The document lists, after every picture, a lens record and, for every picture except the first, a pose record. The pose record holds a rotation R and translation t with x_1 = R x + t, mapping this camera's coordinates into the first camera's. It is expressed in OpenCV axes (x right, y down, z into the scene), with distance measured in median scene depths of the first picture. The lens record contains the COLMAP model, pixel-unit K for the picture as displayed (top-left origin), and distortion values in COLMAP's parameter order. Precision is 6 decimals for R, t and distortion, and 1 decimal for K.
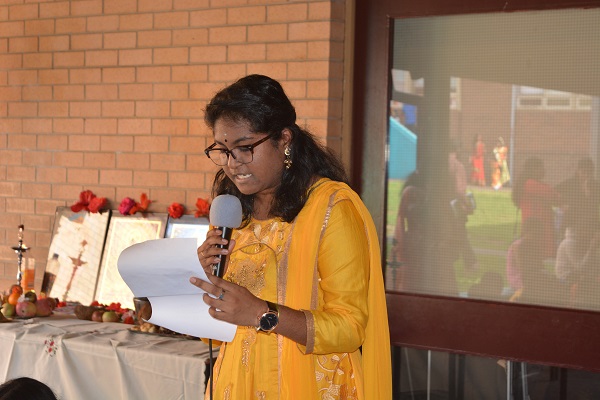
lens RADIAL K [[1374.5, 0, 299.8], [0, 1374.5, 200.3], [0, 0, 1]] dist [0.043861, 0.000000]
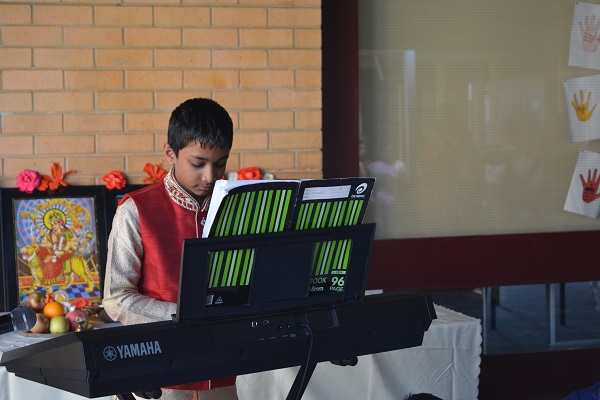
lens RADIAL K [[1374.5, 0, 299.6], [0, 1374.5, 198.9], [0, 0, 1]] dist [0.043861, 0.000000]
pose [[0.532253, -0.084986, 0.842309, -0.719007], [0.051248, 0.996358, 0.068145, -0.031906], [-0.845033, 0.006896, 0.534670, 0.449718]]
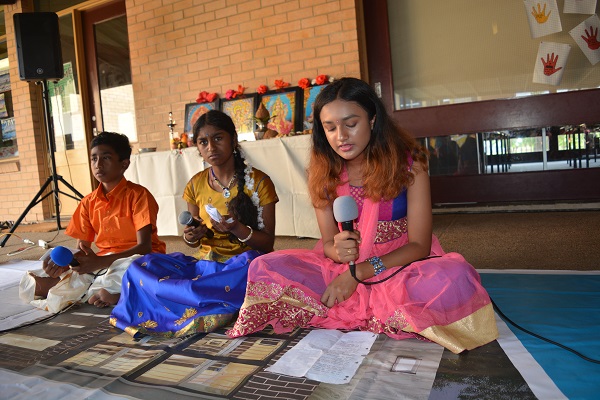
lens RADIAL K [[475.4, 0, 298.1], [0, 475.4, 204.8], [0, 0, 1]] dist [-0.082225, -0.028672]
pose [[0.968982, -0.125005, 0.213186, -0.192211], [0.113063, 0.991301, 0.067366, 0.119462], [-0.219752, -0.041173, 0.974686, 0.365799]]
